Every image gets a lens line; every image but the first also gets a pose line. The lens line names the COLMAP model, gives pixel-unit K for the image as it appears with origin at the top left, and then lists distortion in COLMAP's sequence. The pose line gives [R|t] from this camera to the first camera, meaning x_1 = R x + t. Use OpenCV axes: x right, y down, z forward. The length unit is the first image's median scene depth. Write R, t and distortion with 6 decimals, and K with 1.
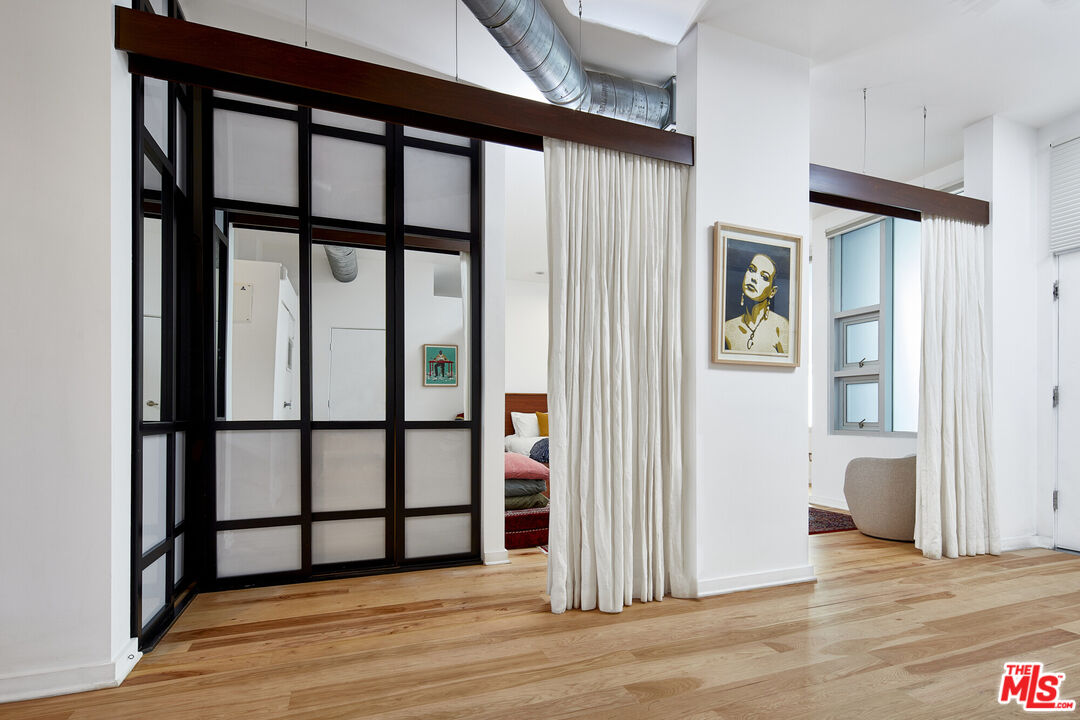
lens RADIAL K [[520.7, 0, 540.7], [0, 520.7, 397.6], [0, 0, 1]] dist [-0.002605, -0.001951]
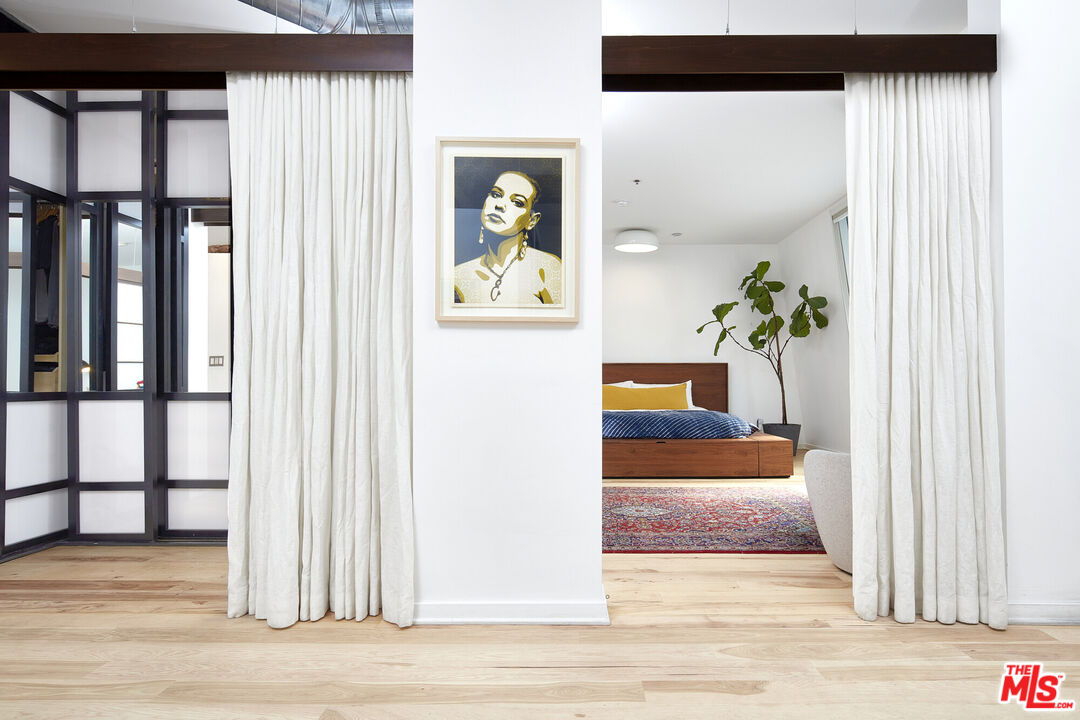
lens RADIAL K [[520.7, 0, 540.2], [0, 520.7, 363.1], [0, 0, 1]] dist [-0.002605, -0.001951]
pose [[0.937620, -0.011082, -0.347486, 0.721269], [0.010125, 0.999938, -0.004568, 0.000293], [0.347515, 0.000764, 0.937674, 0.322796]]
